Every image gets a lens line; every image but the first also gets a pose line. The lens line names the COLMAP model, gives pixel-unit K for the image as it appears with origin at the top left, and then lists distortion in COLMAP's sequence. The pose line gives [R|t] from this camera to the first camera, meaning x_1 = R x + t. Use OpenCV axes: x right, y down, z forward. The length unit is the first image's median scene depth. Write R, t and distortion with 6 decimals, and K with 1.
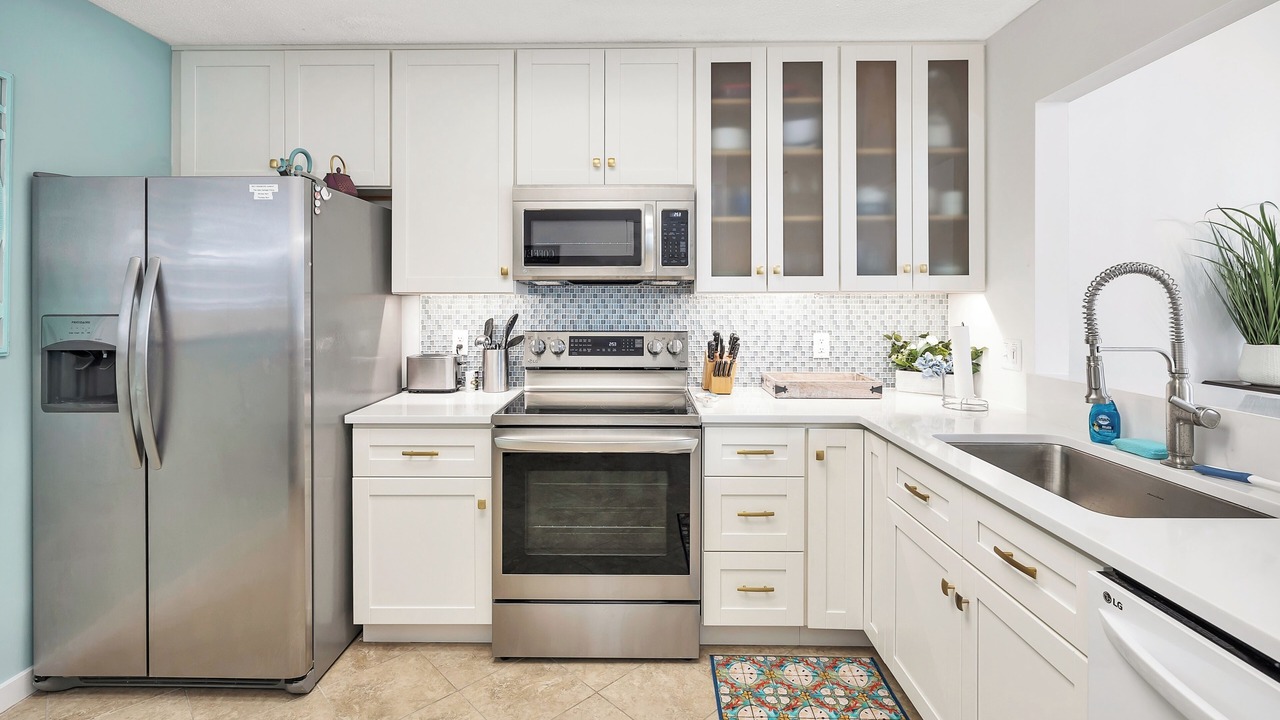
lens RADIAL K [[581.0, 0, 639.4], [0, 581.0, 297.0], [0, 0, 1]] dist [-0.000475, -0.000105]
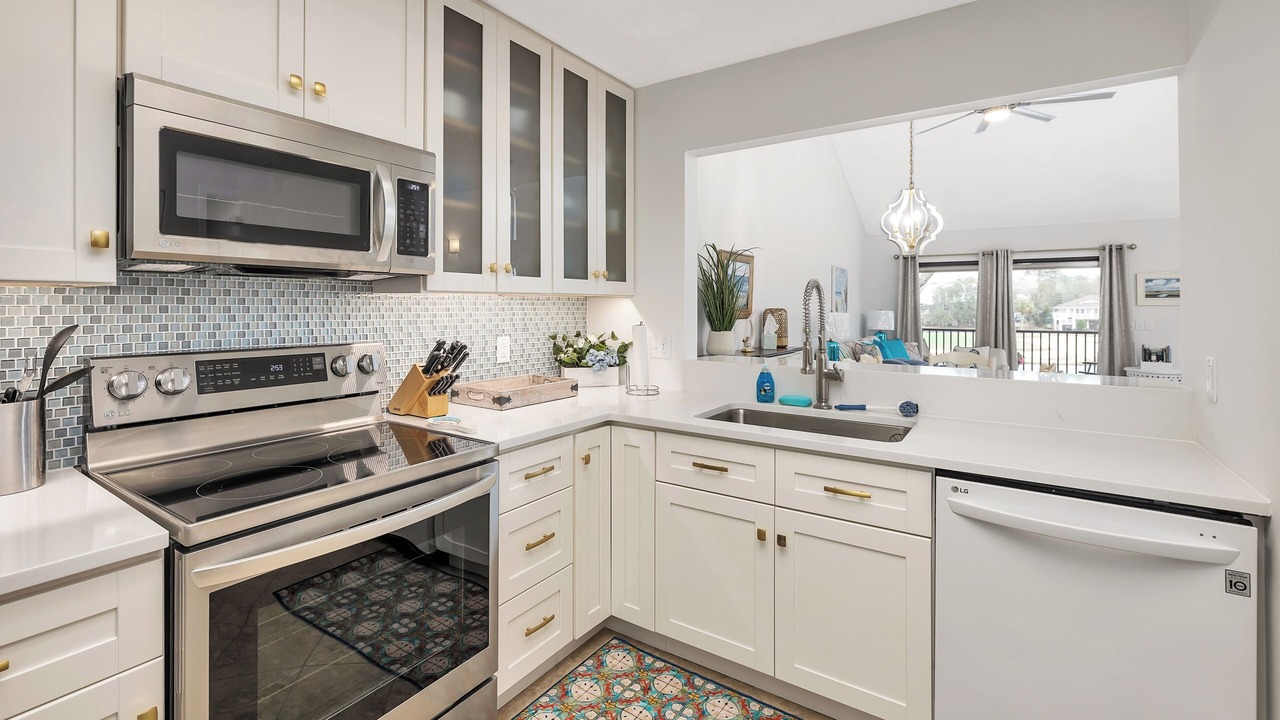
lens RADIAL K [[559.8, 0, 638.6], [0, 559.8, 305.2], [0, 0, 1]] dist [-0.001207, -0.000180]
pose [[0.546221, 0.002778, 0.837637, -0.375207], [-0.010474, 0.999939, 0.003514, 0.005436], [-0.837576, -0.010693, 0.546216, 0.348862]]
